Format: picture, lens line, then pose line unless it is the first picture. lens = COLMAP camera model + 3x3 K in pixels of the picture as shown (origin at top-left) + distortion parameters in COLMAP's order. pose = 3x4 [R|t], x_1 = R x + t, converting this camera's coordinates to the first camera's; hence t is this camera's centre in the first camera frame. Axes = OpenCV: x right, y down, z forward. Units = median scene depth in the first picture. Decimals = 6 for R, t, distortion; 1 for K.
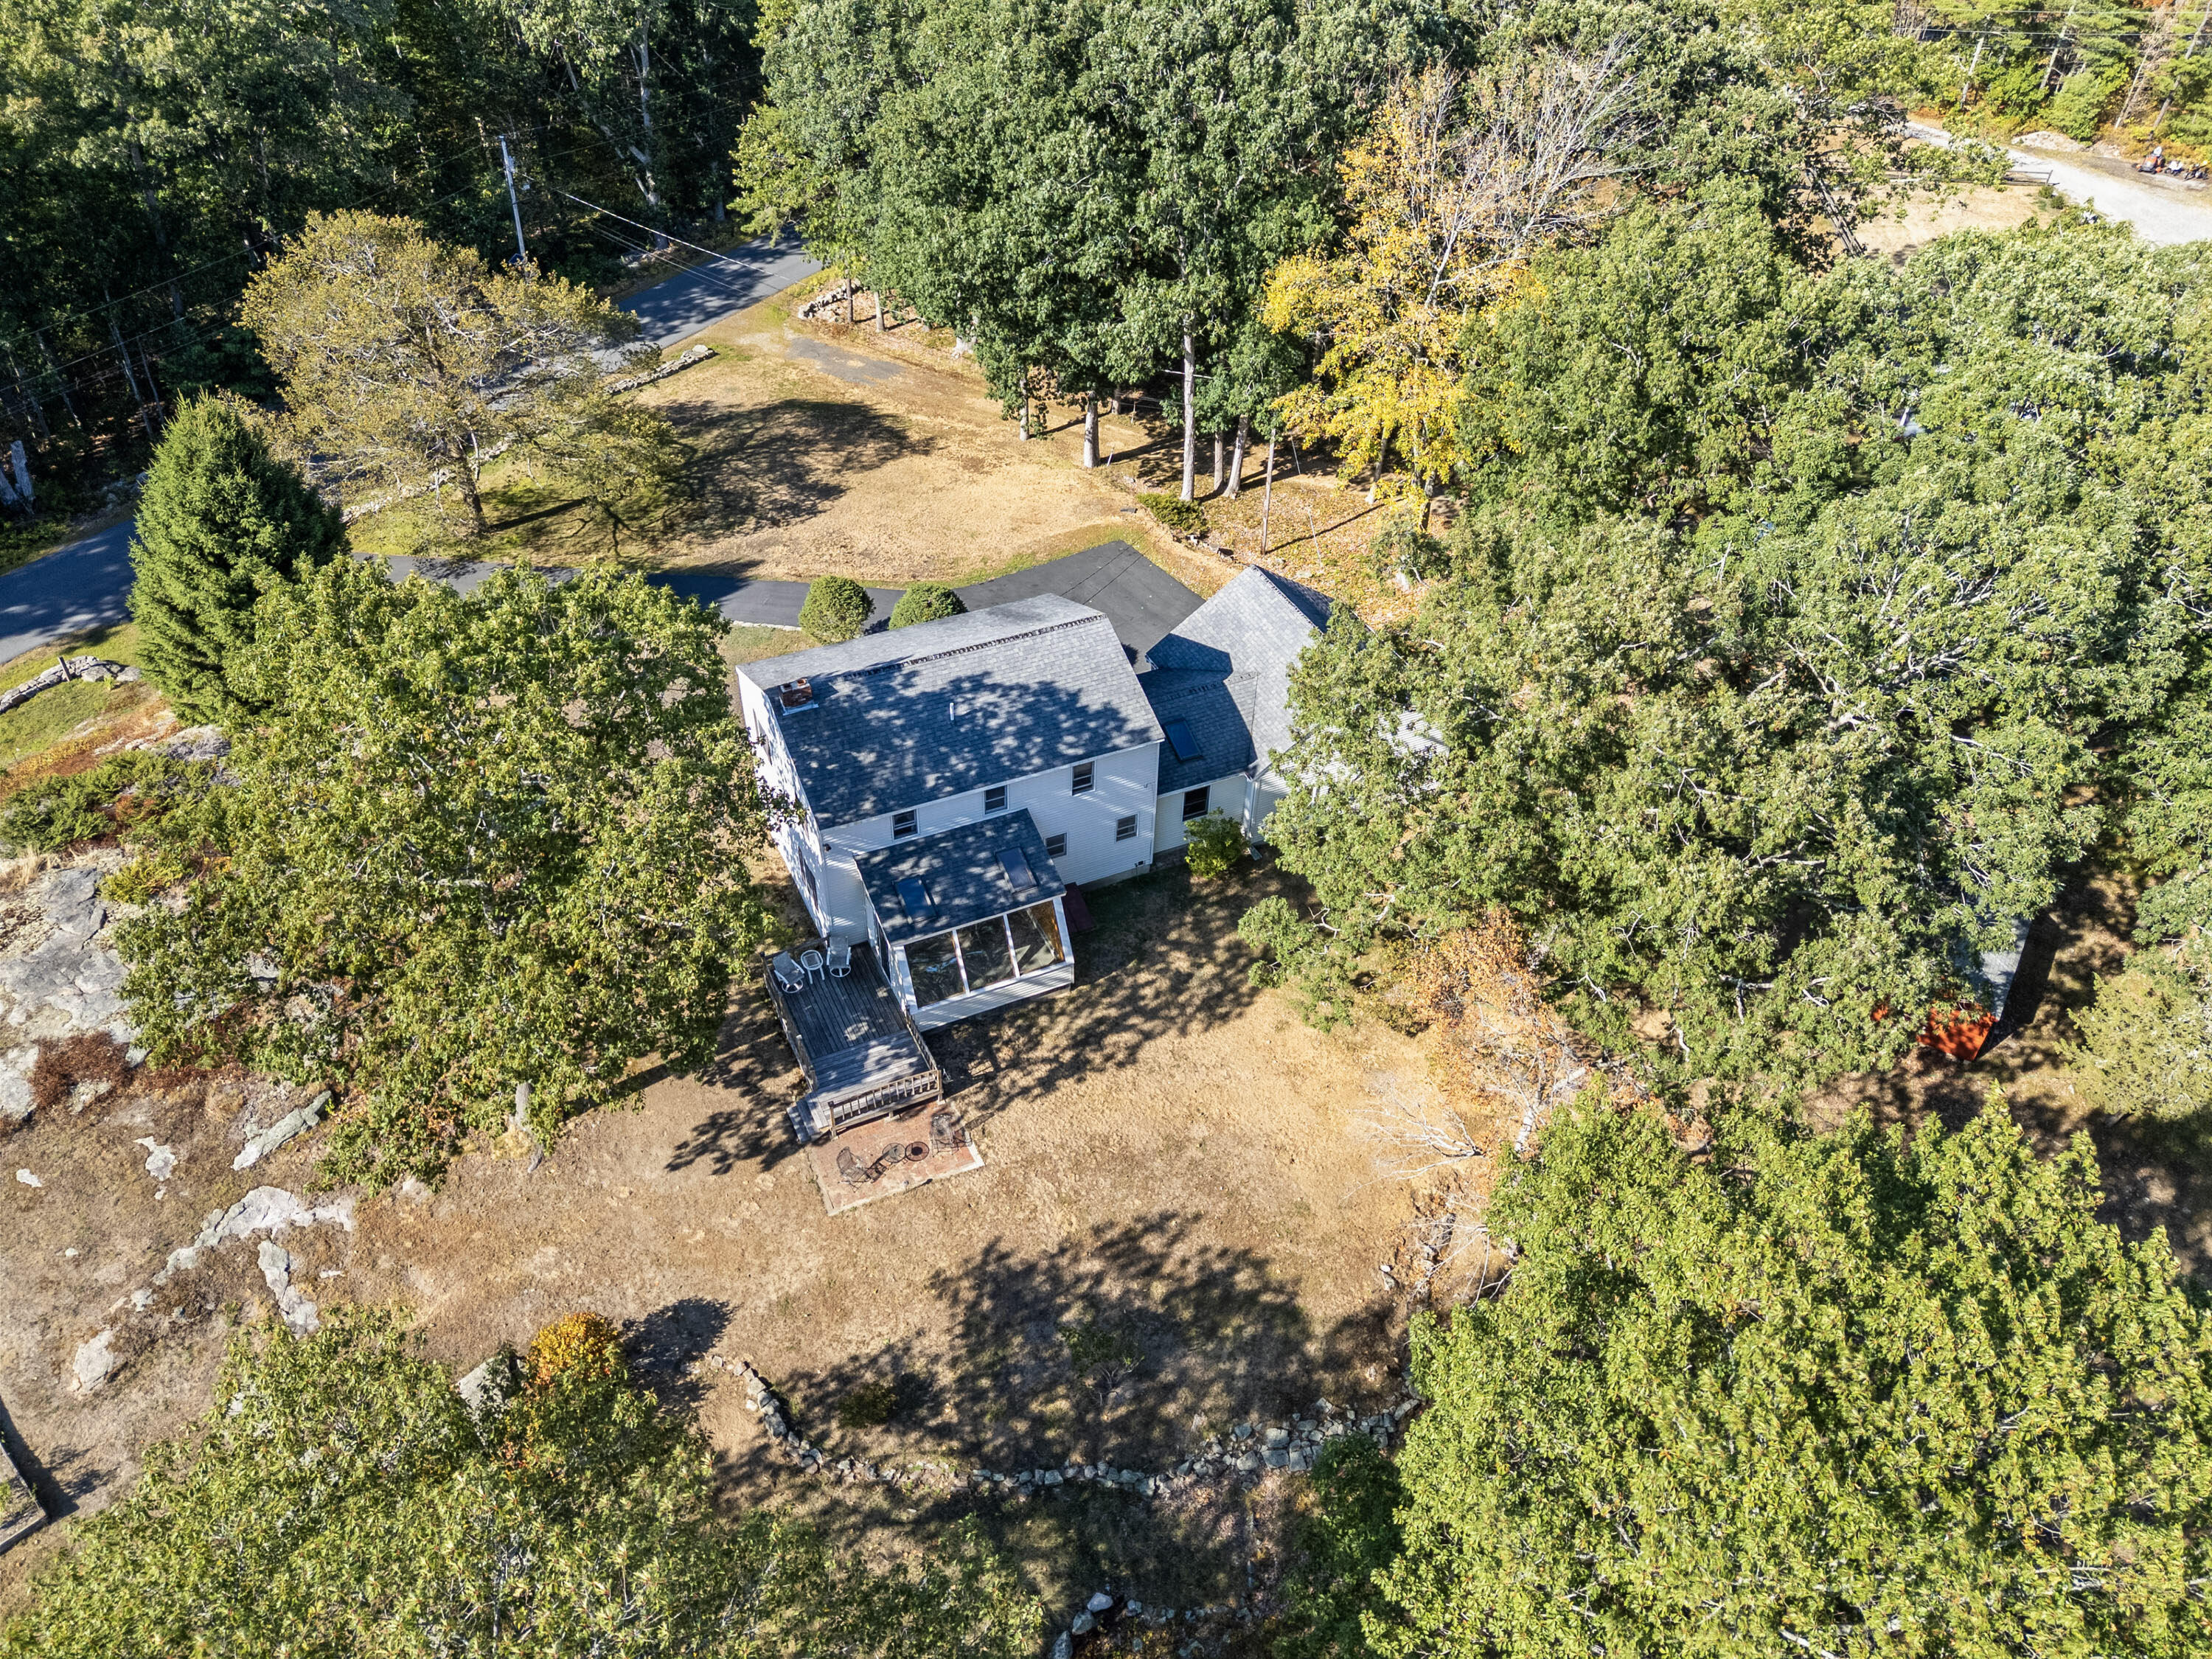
lens RADIAL K [[1618.7, 0, 1106.0], [0, 1618.7, 829.5], [0, 0, 1]] dist [0.107263, -0.093590]
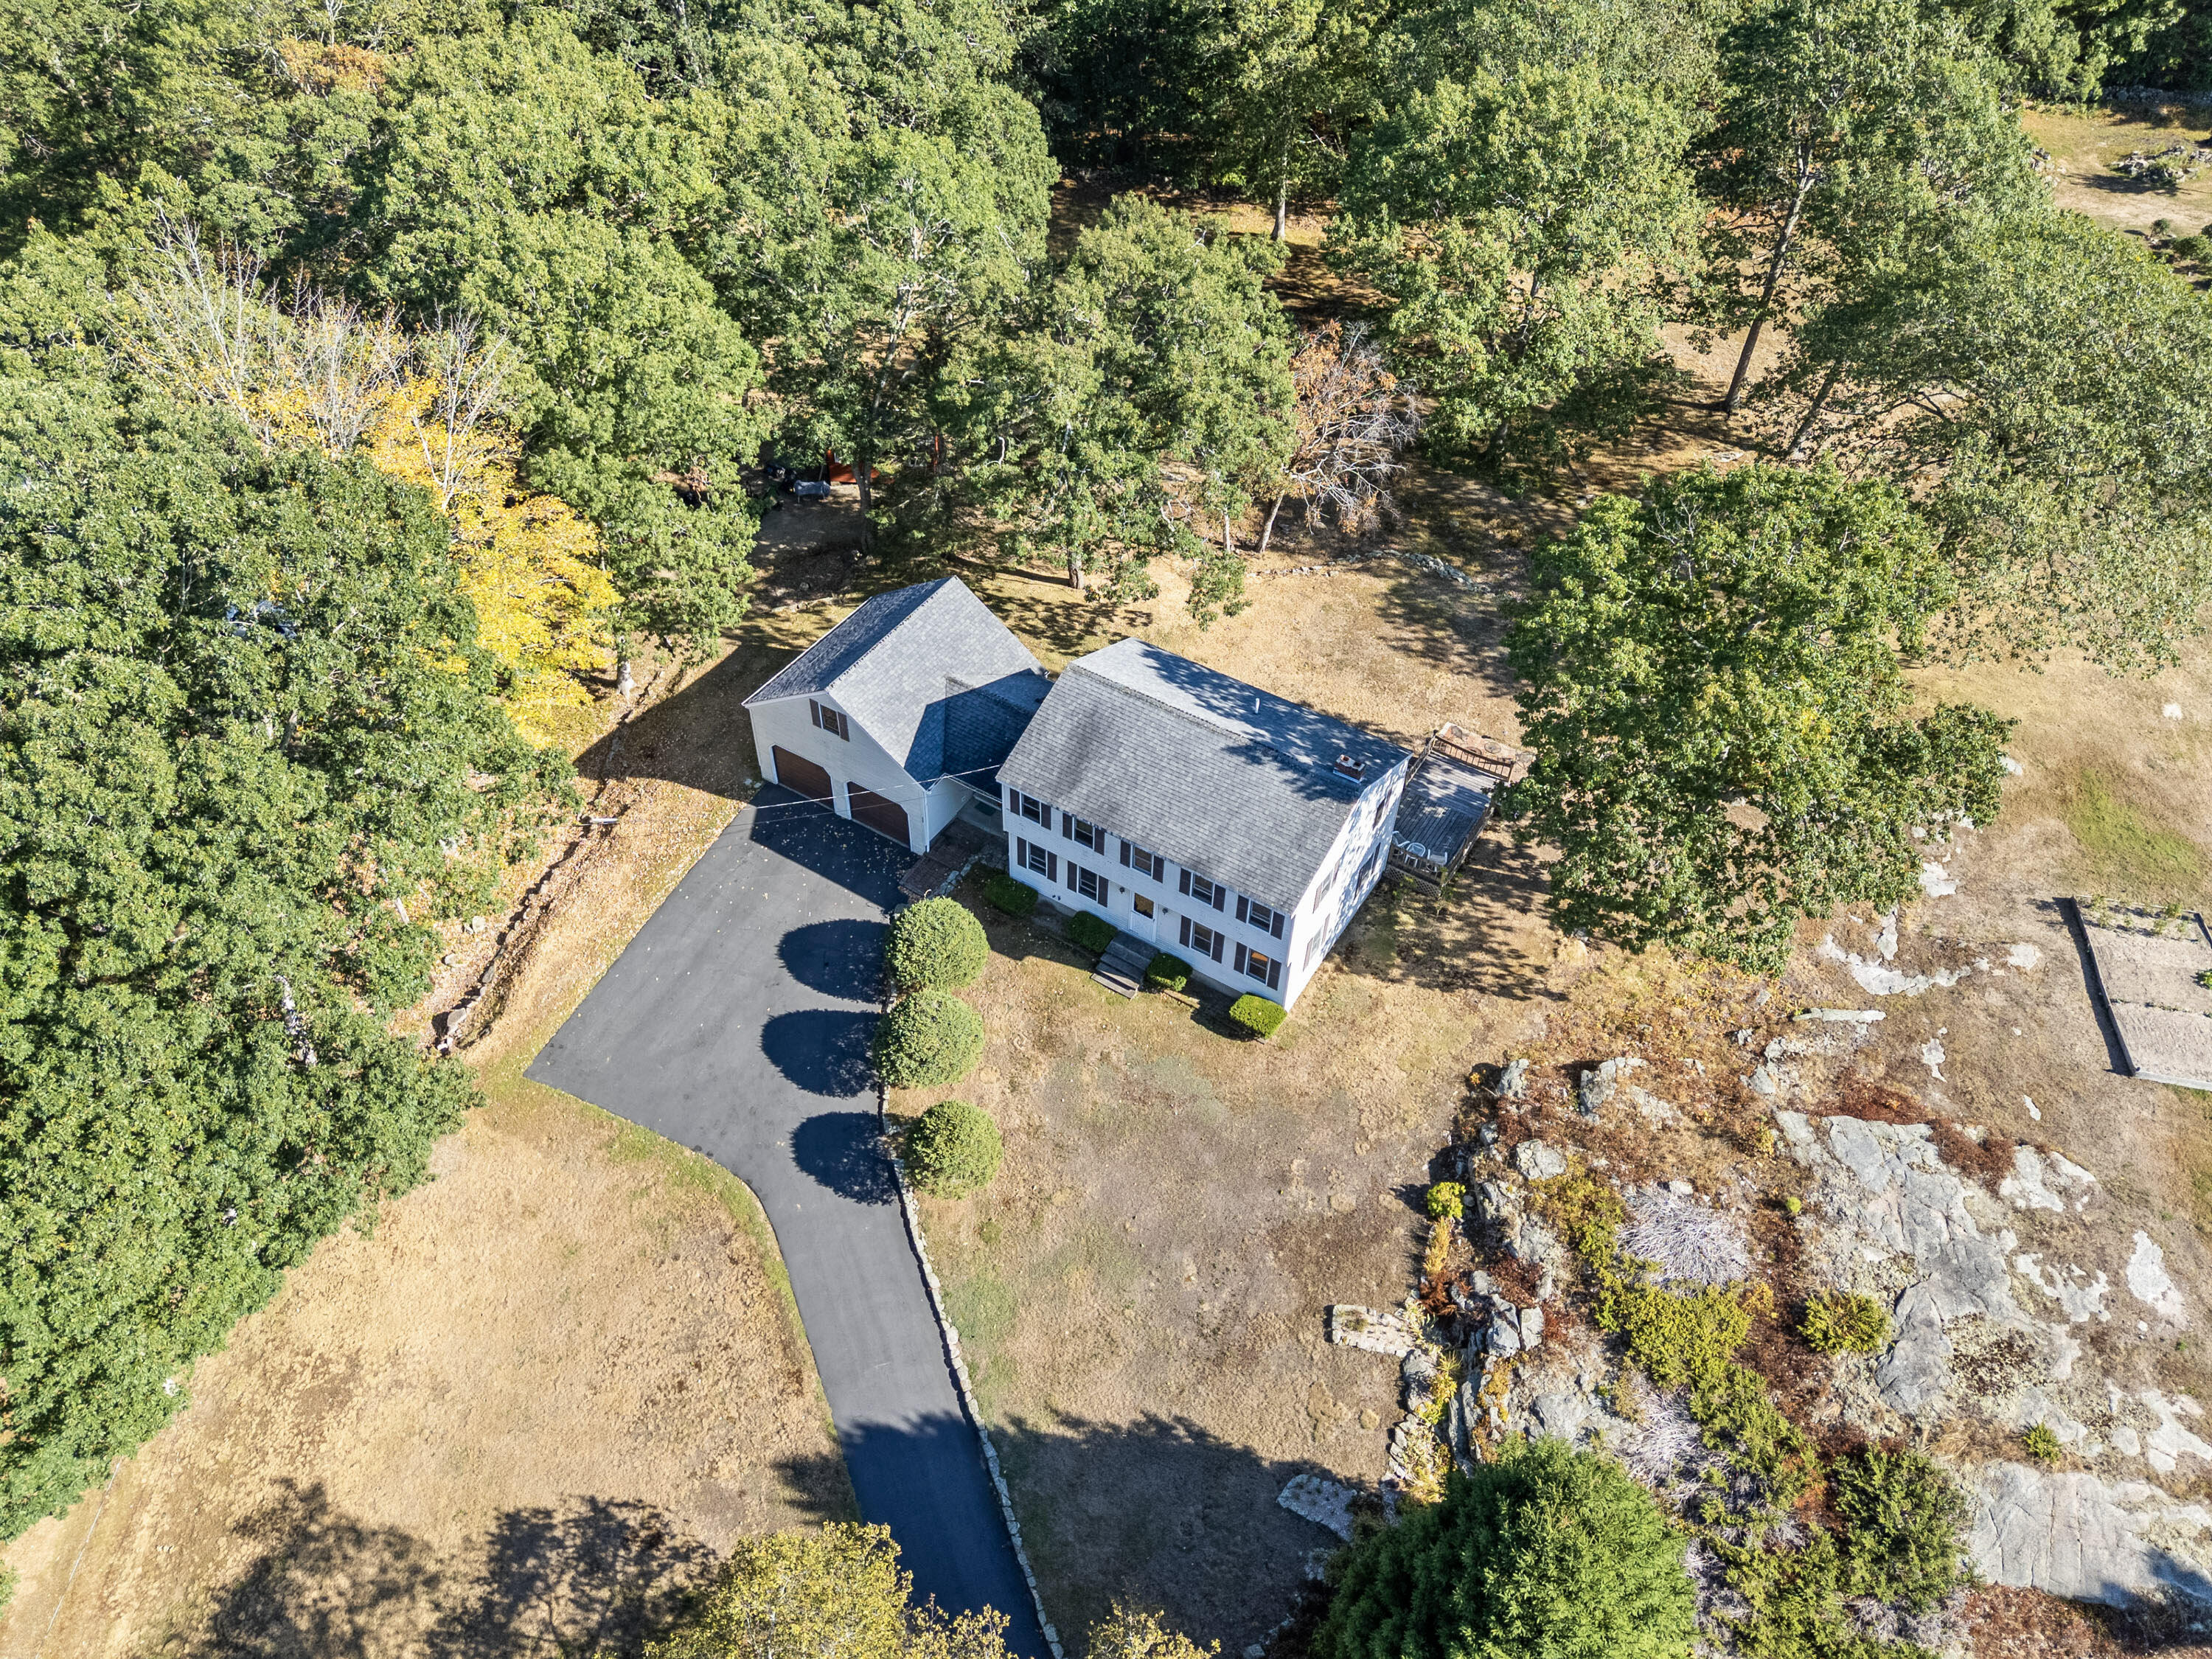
lens RADIAL K [[1618.7, 0, 1106.0], [0, 1618.7, 829.5], [0, 0, 1]] dist [0.107263, -0.093590]
pose [[-0.542609, -0.618063, 0.568835, -0.772142], [0.527526, 0.276255, 0.803367, -1.064882], [-0.653675, 0.735990, 0.176146, 0.989776]]
